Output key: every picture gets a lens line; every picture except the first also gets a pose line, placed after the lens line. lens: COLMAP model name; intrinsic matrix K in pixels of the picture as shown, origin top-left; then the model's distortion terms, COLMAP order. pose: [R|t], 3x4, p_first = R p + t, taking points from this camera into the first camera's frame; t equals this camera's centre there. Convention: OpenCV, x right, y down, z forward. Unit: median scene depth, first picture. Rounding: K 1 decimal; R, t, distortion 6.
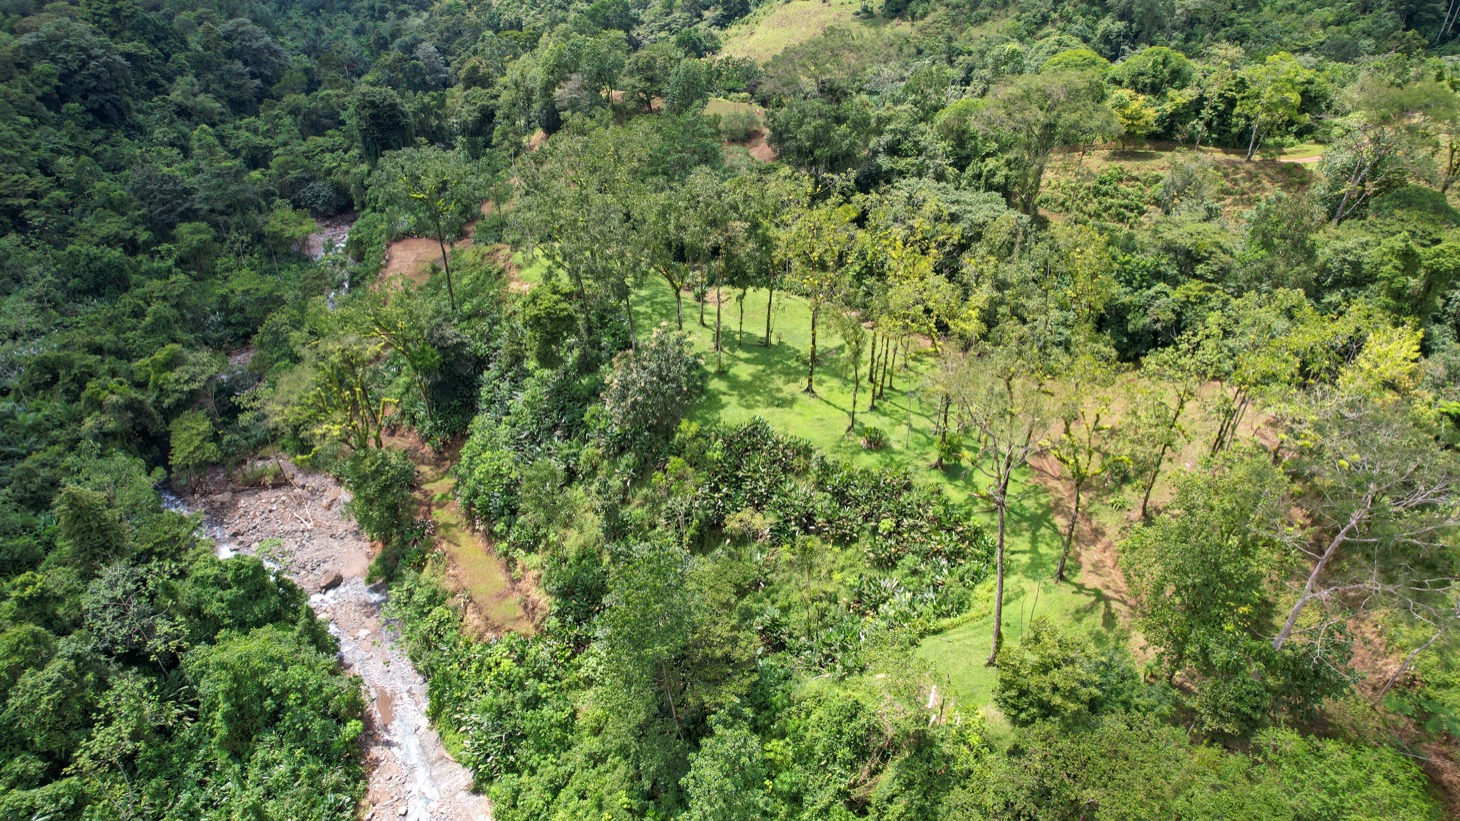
lens RADIAL K [[947.1, 0, 730.0], [0, 947.1, 410.5], [0, 0, 1]] dist [-0.076168, 0.075278]
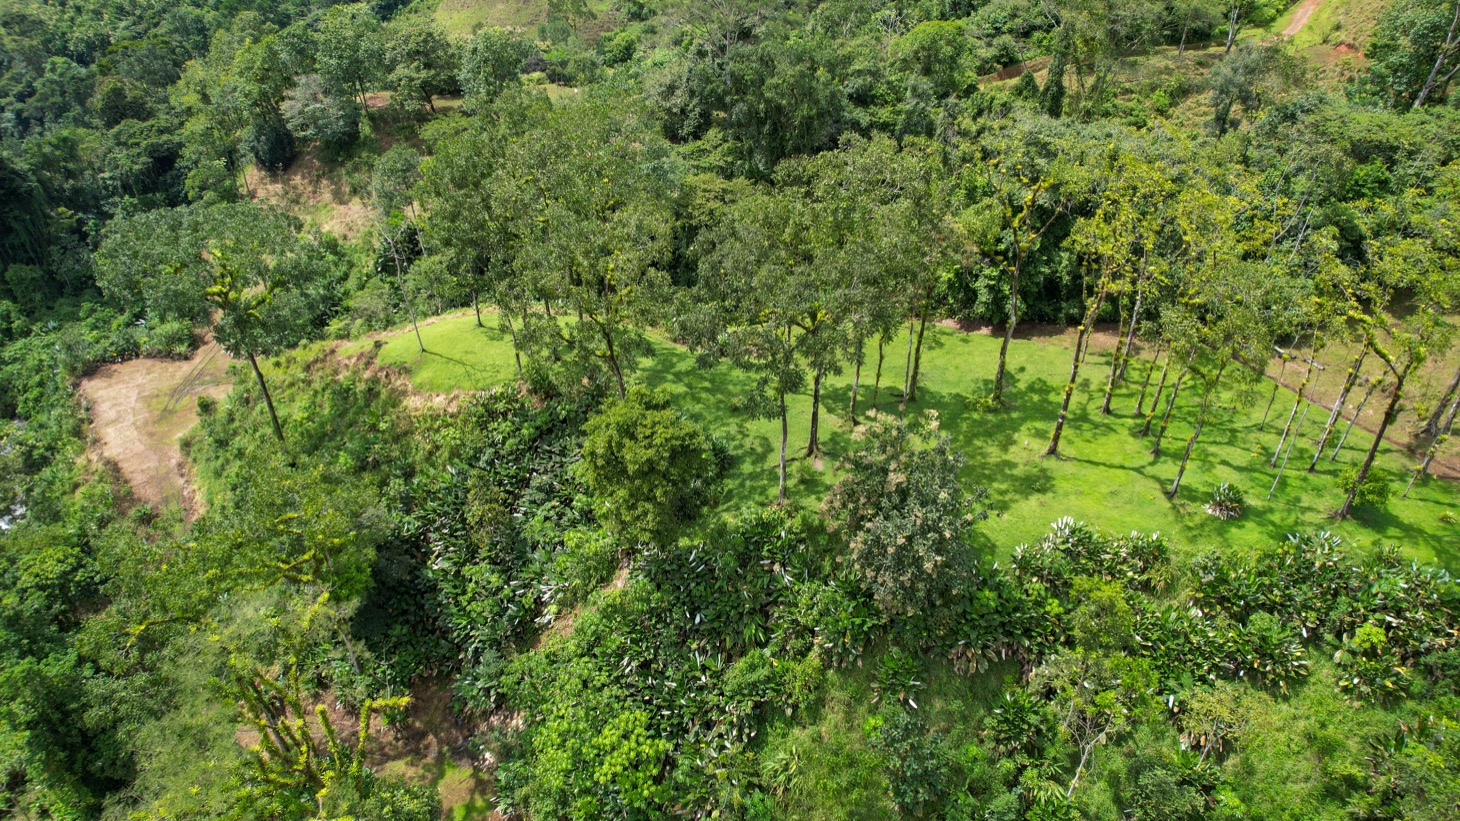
lens RADIAL K [[947.1, 0, 730.0], [0, 947.1, 410.5], [0, 0, 1]] dist [-0.076168, 0.075278]
pose [[0.901565, -0.252100, 0.351604, -0.199339], [0.253465, 0.966389, 0.042980, -0.078796], [-0.350622, 0.050370, 0.935162, 0.288579]]
